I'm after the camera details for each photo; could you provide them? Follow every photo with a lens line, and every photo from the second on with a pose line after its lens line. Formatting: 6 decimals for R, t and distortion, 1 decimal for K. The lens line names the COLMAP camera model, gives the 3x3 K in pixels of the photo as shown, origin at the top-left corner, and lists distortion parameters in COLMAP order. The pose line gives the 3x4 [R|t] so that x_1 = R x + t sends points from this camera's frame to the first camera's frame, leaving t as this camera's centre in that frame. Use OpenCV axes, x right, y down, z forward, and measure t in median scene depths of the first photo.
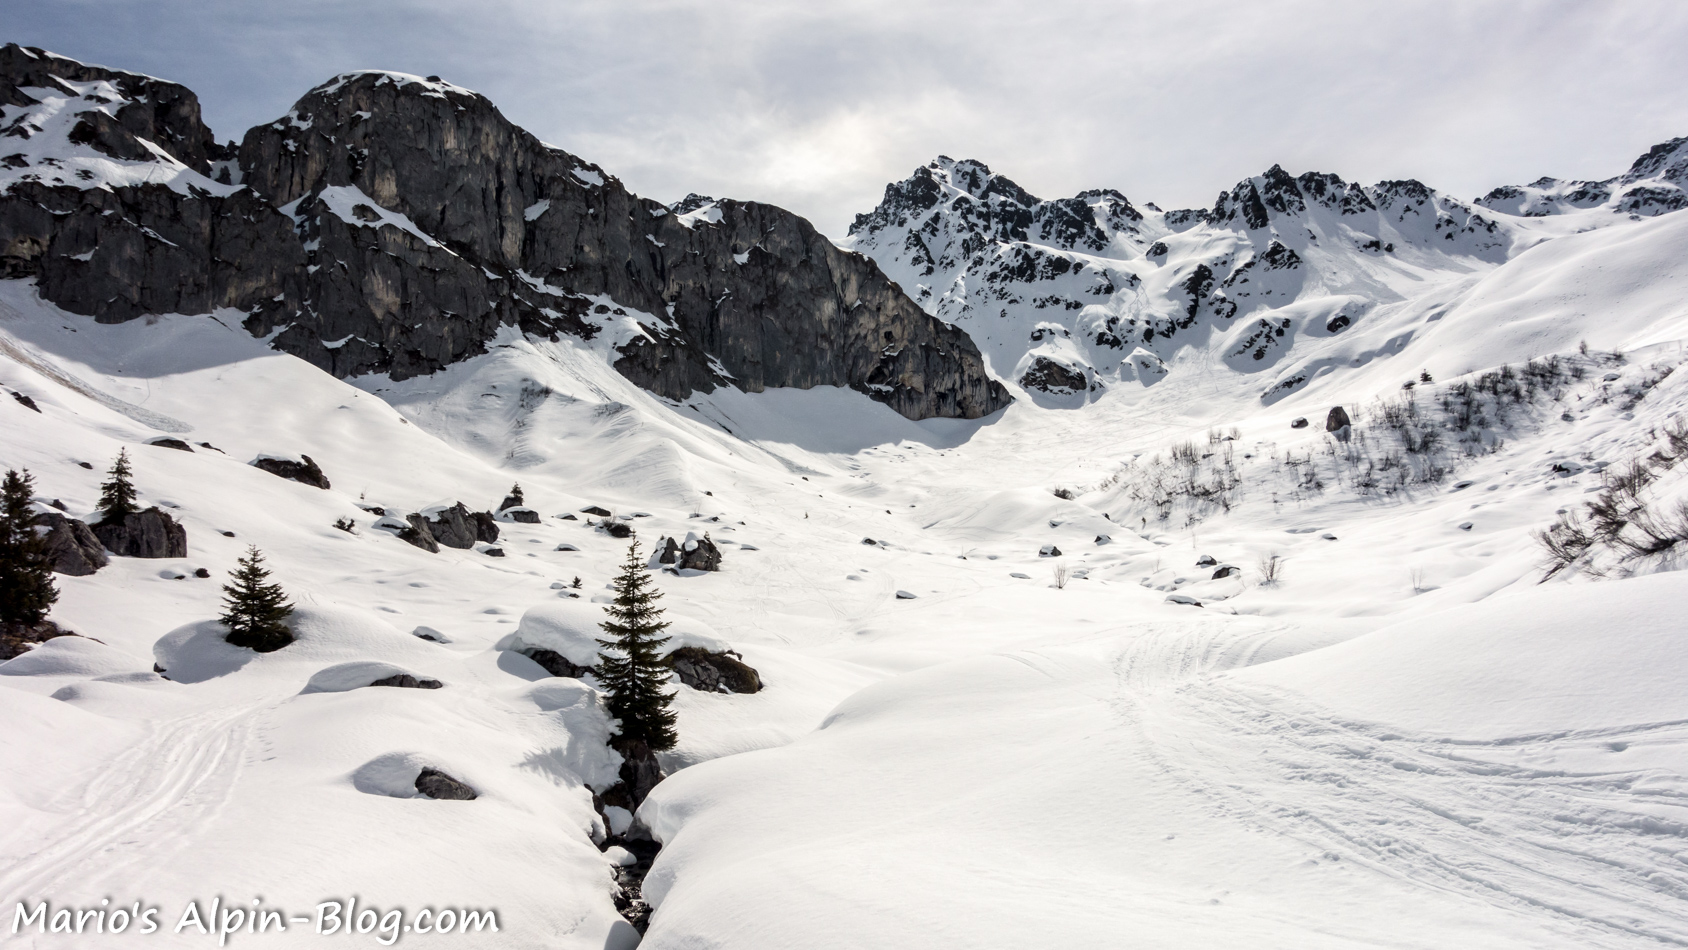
lens RADIAL K [[1331.3, 0, 844.0], [0, 1331.3, 475.0], [0, 0, 1]] dist [0.005650, -0.003470]
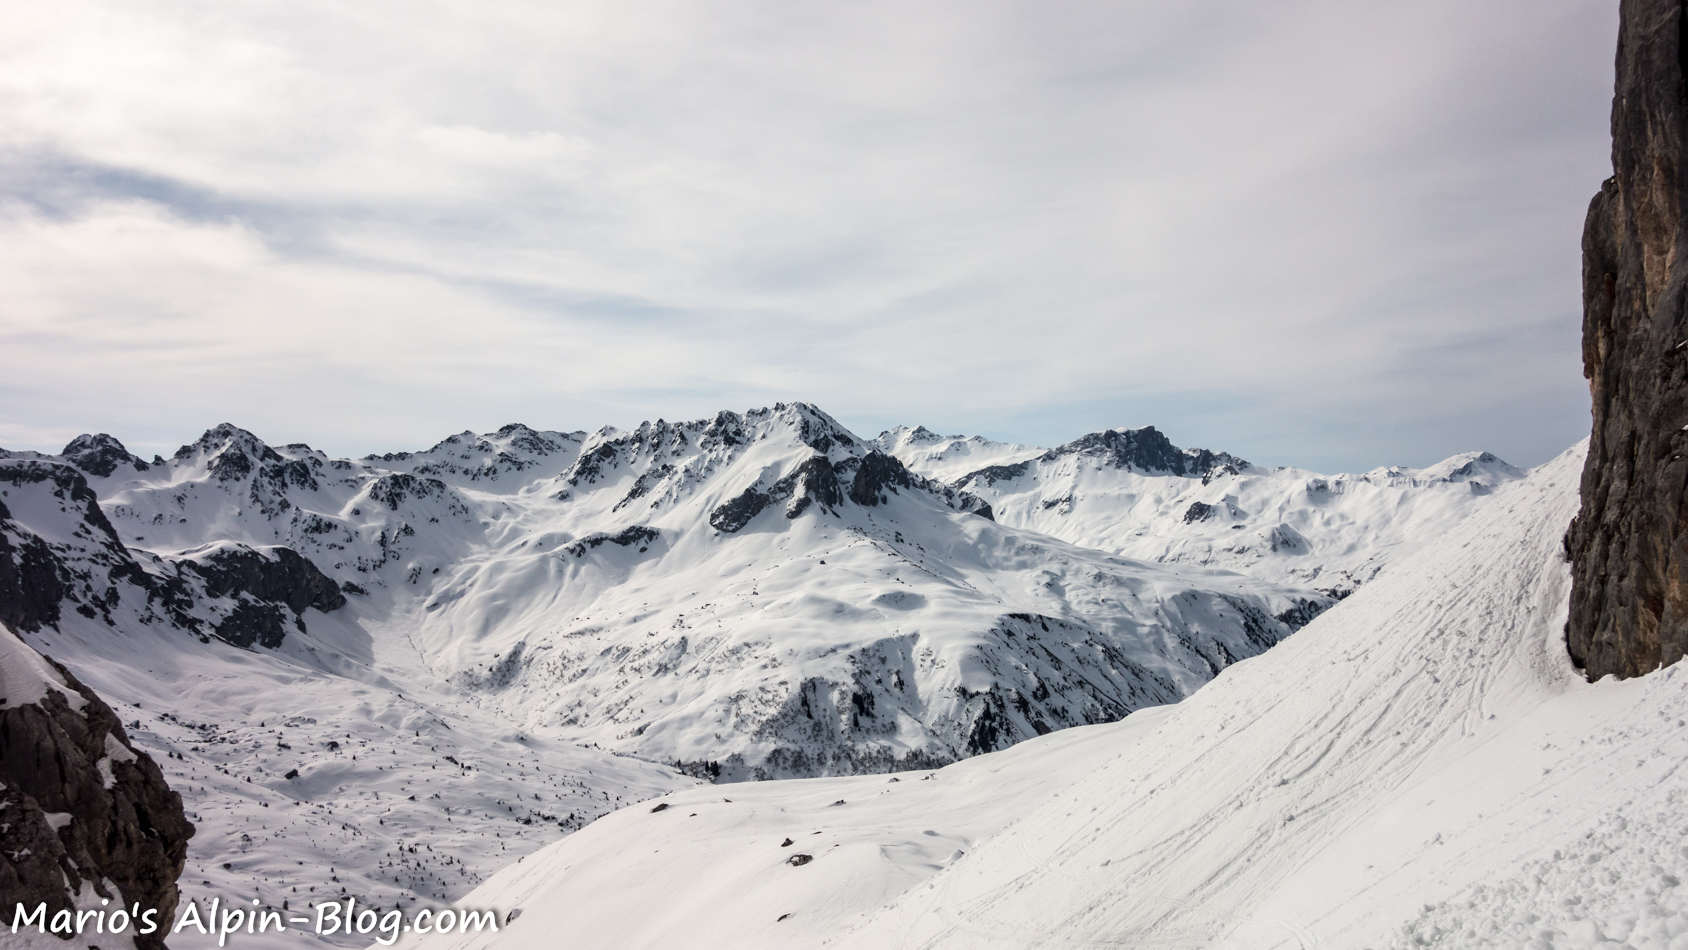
lens RADIAL K [[1331.3, 0, 844.0], [0, 1331.3, 475.0], [0, 0, 1]] dist [0.005650, -0.003470]
pose [[0.654476, 0.030737, 0.755458, -1.782341], [-0.122930, 0.990204, 0.066210, -0.838747], [-0.746023, -0.136201, 0.651843, -2.280104]]
